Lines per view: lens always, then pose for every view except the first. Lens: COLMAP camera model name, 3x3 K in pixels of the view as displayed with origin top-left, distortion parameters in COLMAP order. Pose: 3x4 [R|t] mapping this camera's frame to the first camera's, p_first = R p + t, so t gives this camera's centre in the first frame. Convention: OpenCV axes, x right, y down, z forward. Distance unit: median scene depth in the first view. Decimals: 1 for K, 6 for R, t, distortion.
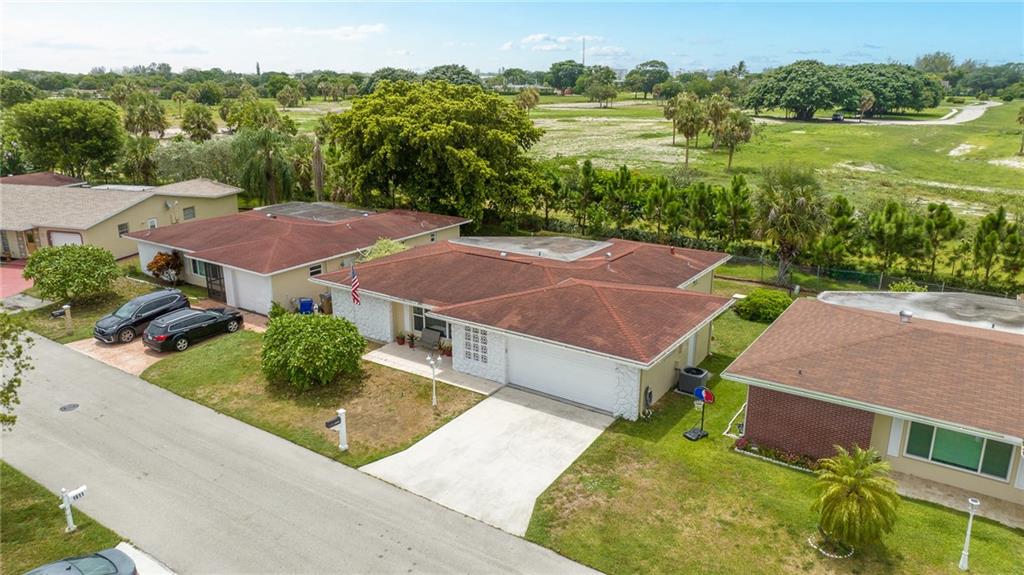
lens RADIAL K [[729.3, 0, 512.0], [0, 729.3, 287.5], [0, 0, 1]] dist [-0.033706, 0.029221]
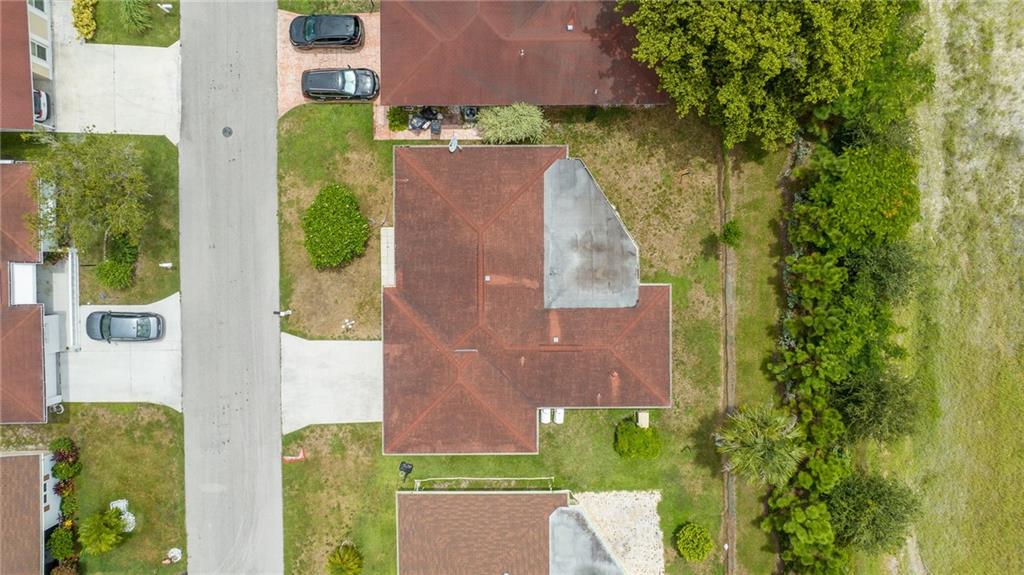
lens RADIAL K [[729.3, 0, 512.0], [0, 729.3, 287.5], [0, 0, 1]] dist [-0.033706, 0.029221]
pose [[0.569525, 0.821537, 0.026815, -0.011988], [-0.229558, 0.127646, 0.964888, -1.569465], [0.789268, -0.555683, 0.261288, 0.932251]]
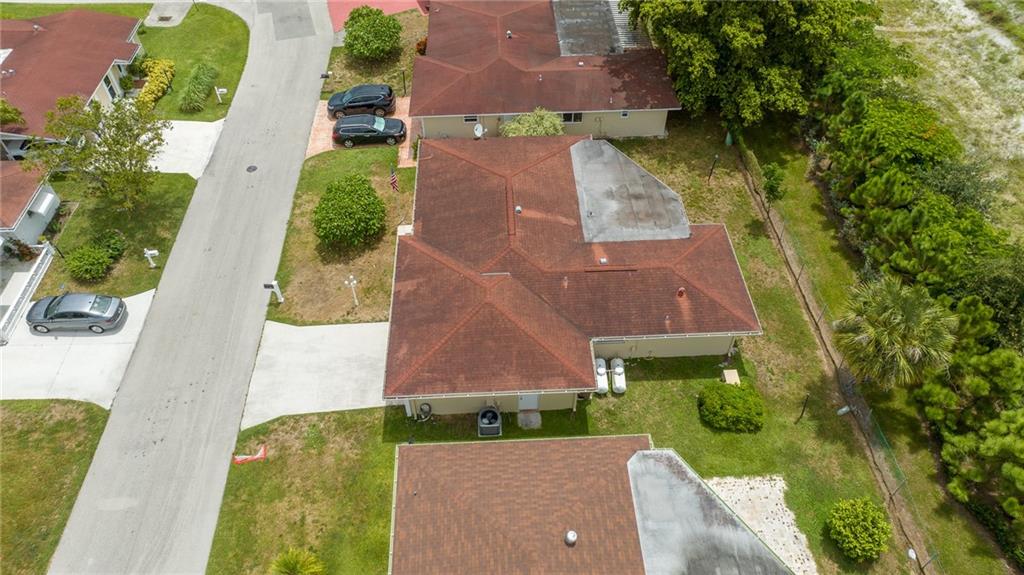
lens RADIAL K [[729.3, 0, 512.0], [0, 729.3, 287.5], [0, 0, 1]] dist [-0.033706, 0.029221]
pose [[0.601673, 0.590939, -0.537383, 0.811197], [-0.221979, 0.769992, 0.598196, -0.770678], [0.767278, -0.240630, 0.594459, 0.437664]]
